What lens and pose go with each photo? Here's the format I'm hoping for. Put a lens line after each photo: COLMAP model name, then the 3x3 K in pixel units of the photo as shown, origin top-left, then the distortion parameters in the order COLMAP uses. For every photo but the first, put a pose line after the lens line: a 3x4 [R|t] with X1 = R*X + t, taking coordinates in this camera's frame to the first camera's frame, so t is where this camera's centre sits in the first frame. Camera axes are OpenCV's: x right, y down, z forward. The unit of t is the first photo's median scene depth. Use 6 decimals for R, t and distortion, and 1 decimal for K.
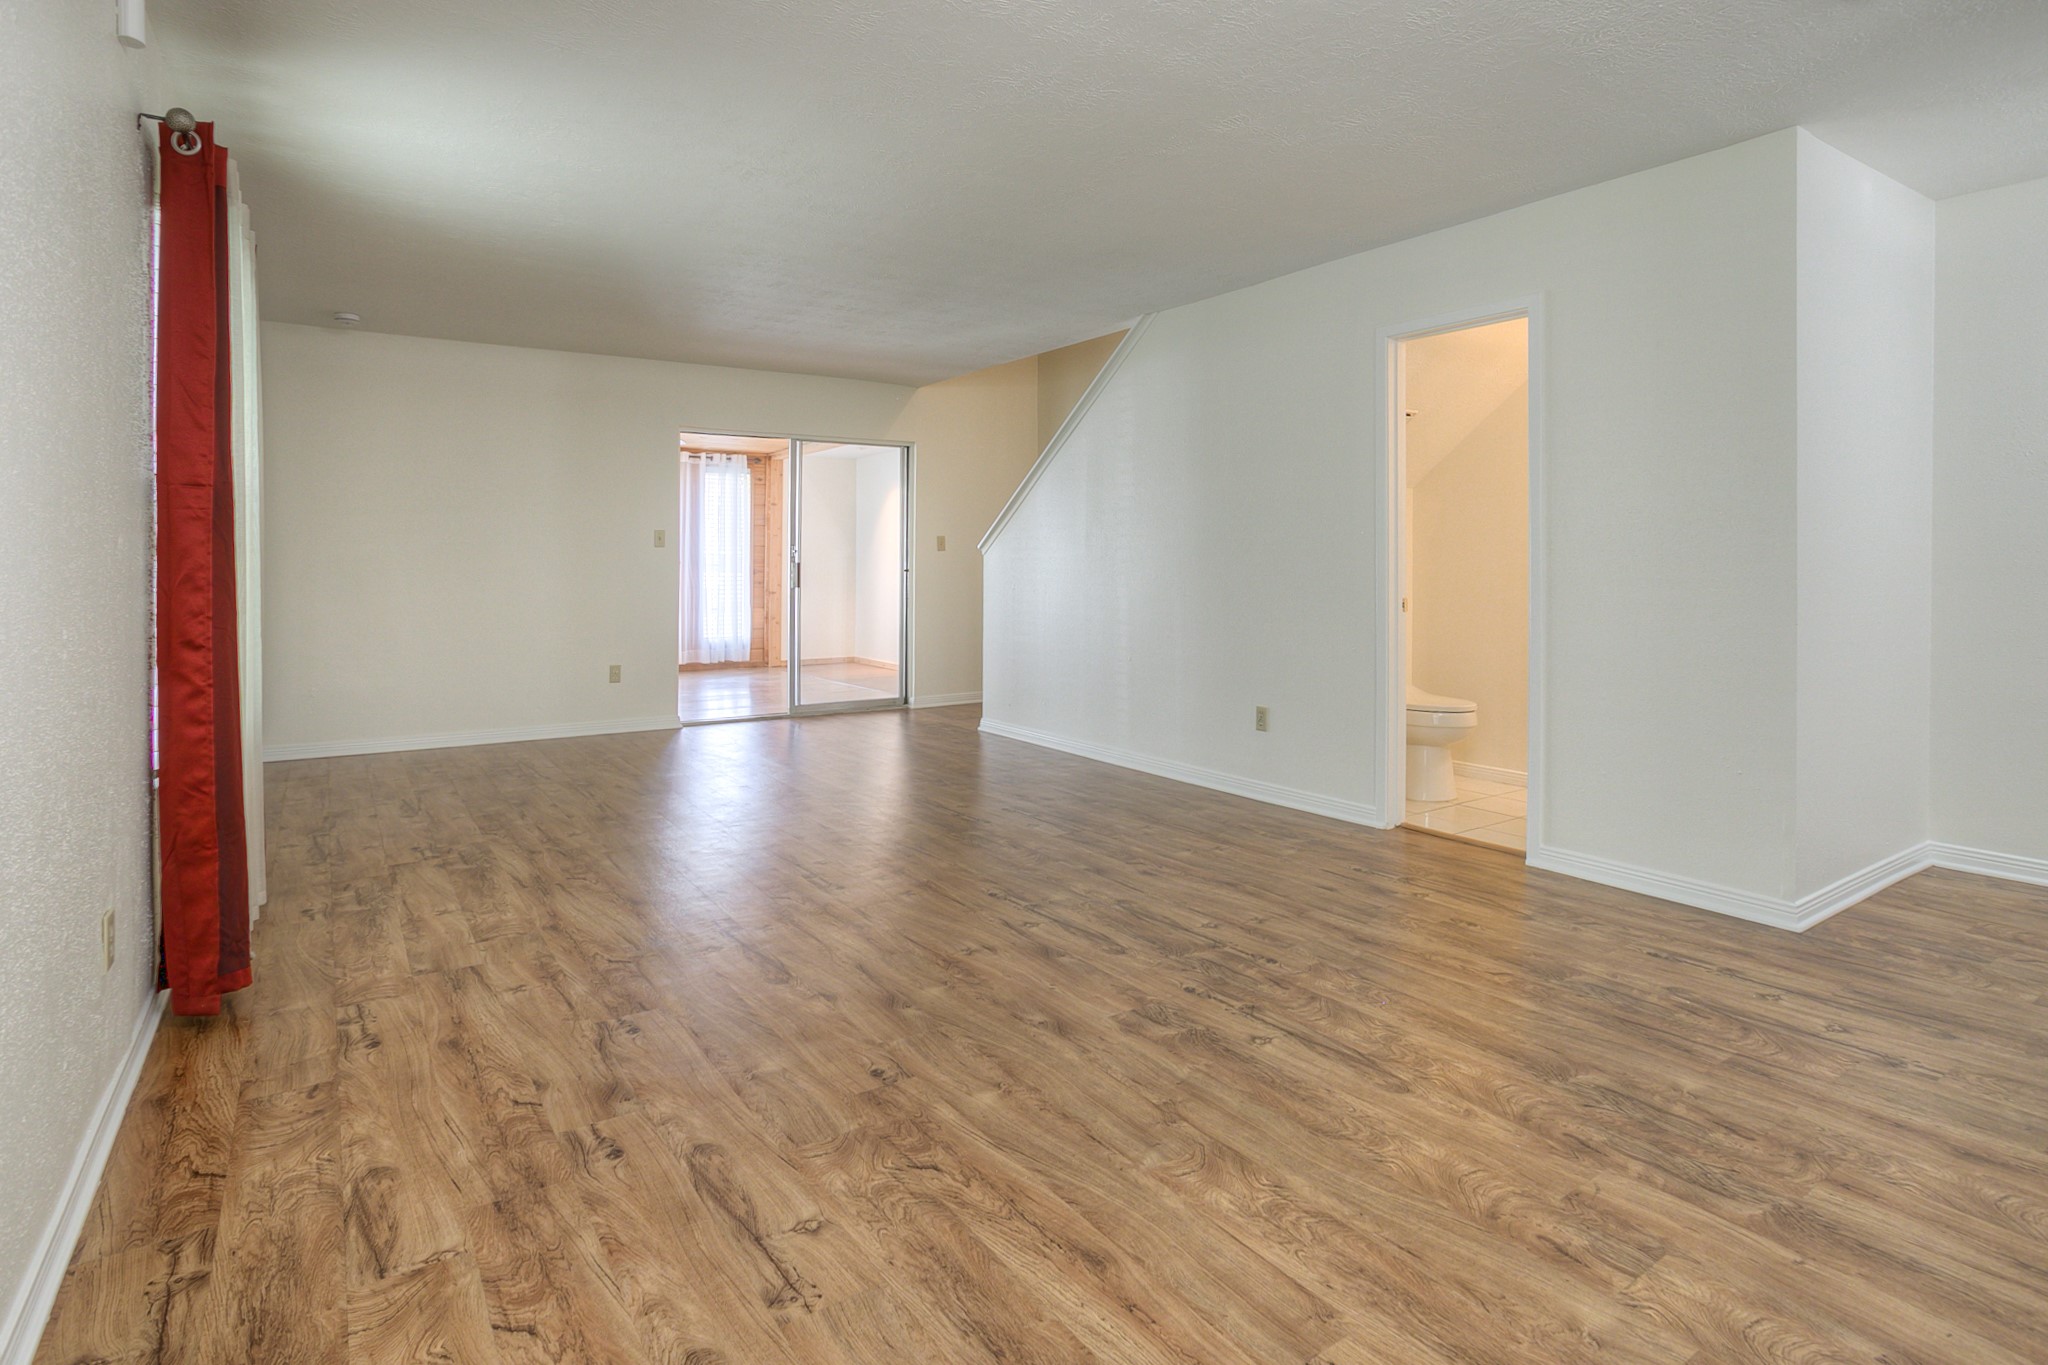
lens RADIAL K [[1046.5, 0, 1024.2], [0, 1046.5, 612.1], [0, 0, 1]] dist [-0.017921, 0.002808]
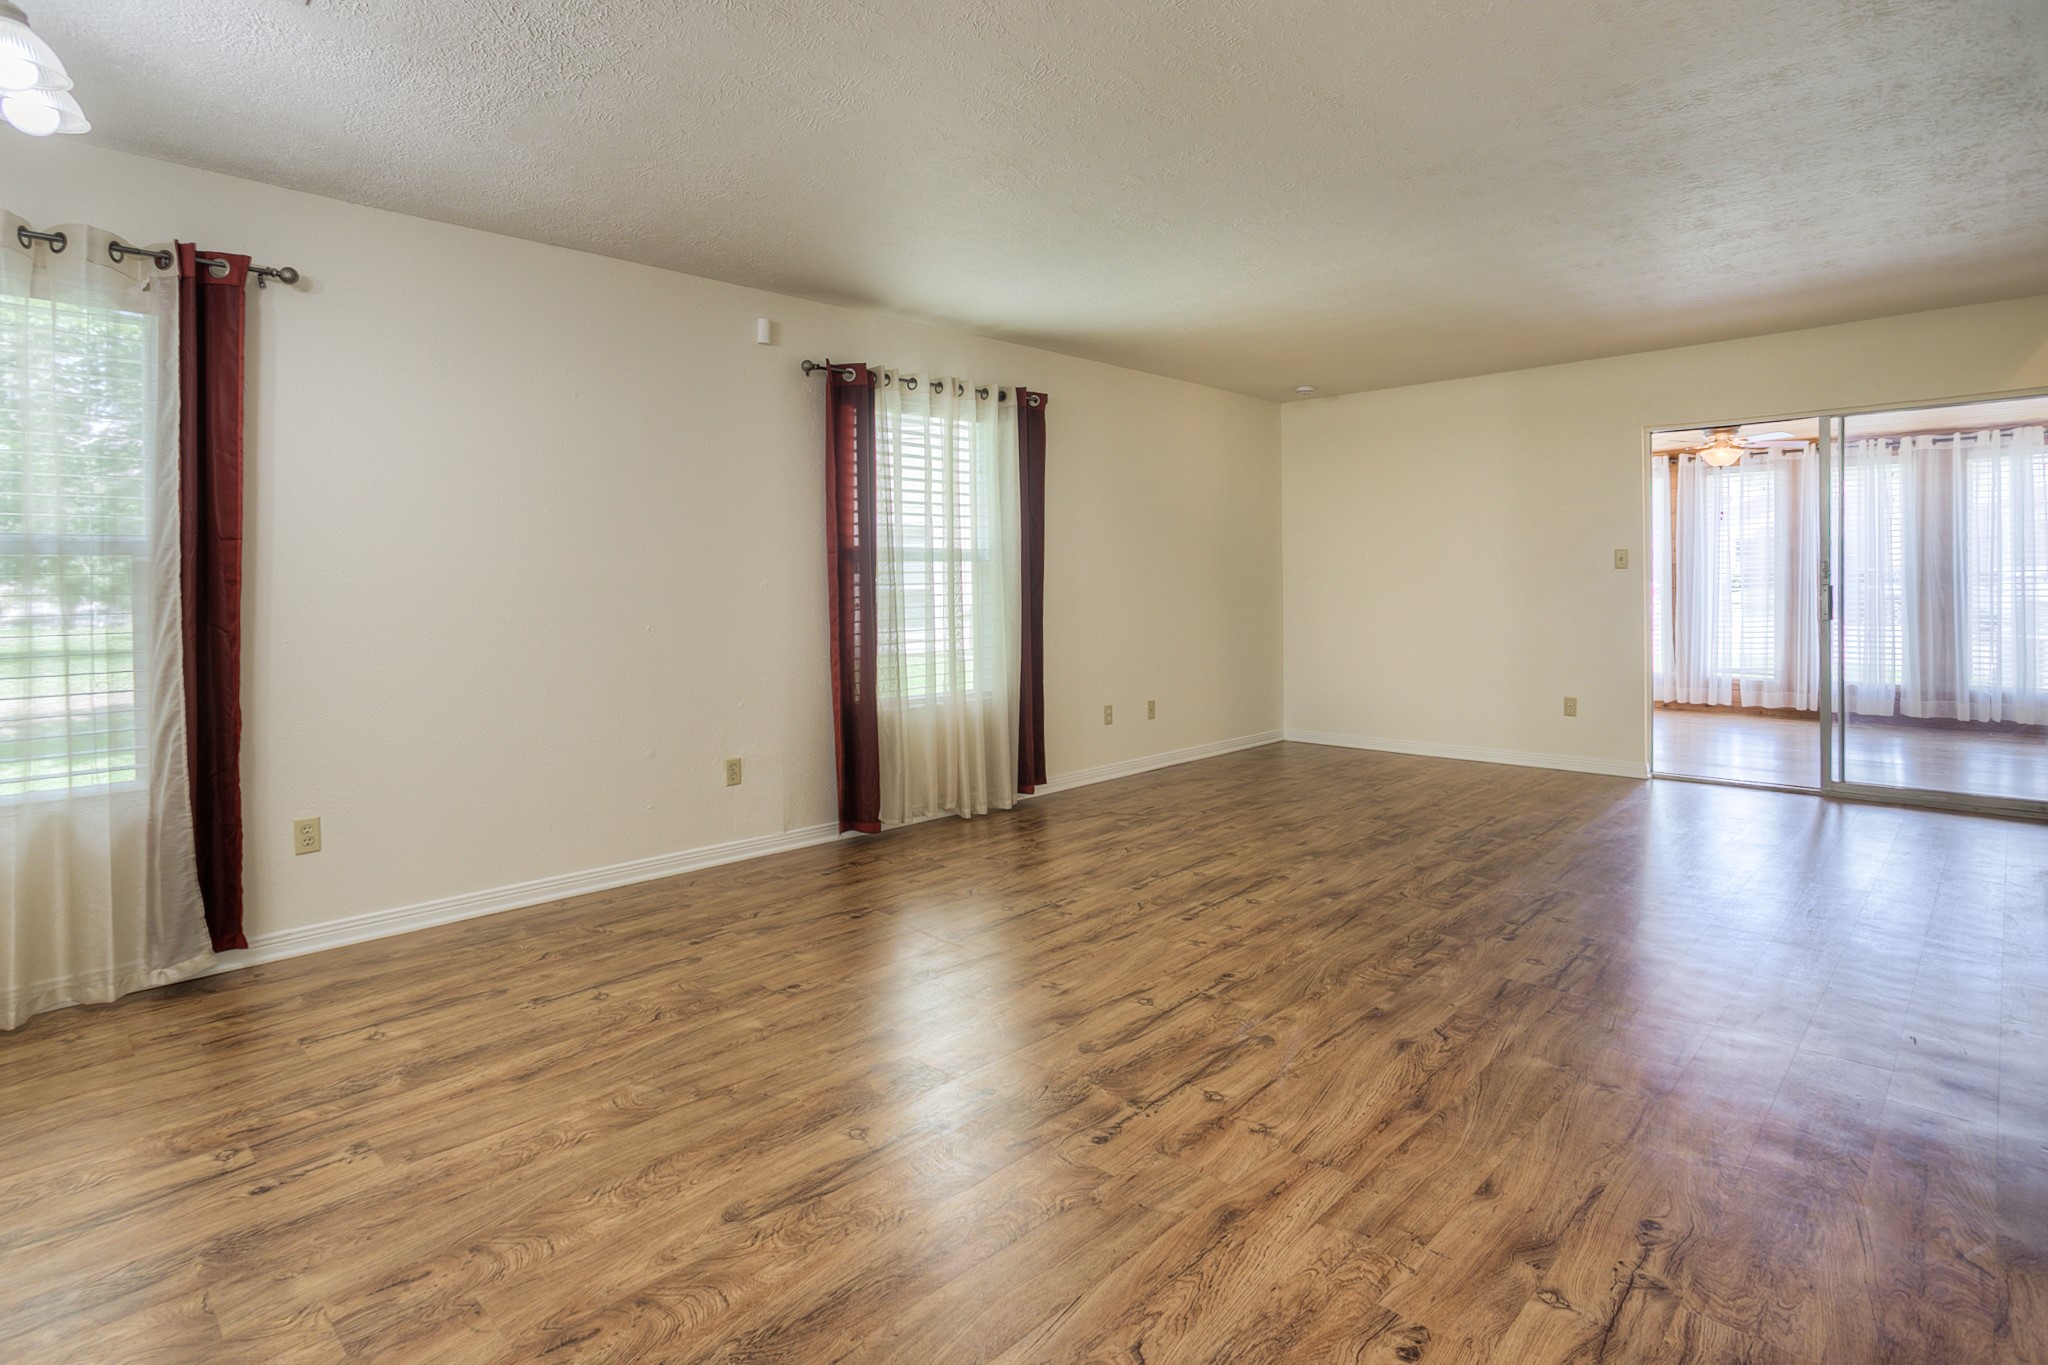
lens RADIAL K [[1046.5, 0, 1024.2], [0, 1046.5, 612.1], [0, 0, 1]] dist [-0.017921, 0.002808]
pose [[0.174162, 0.005386, -0.984702, 1.352852], [-0.025688, 0.999670, 0.000924, -0.039709], [0.984382, 0.025135, 0.174243, 1.183627]]
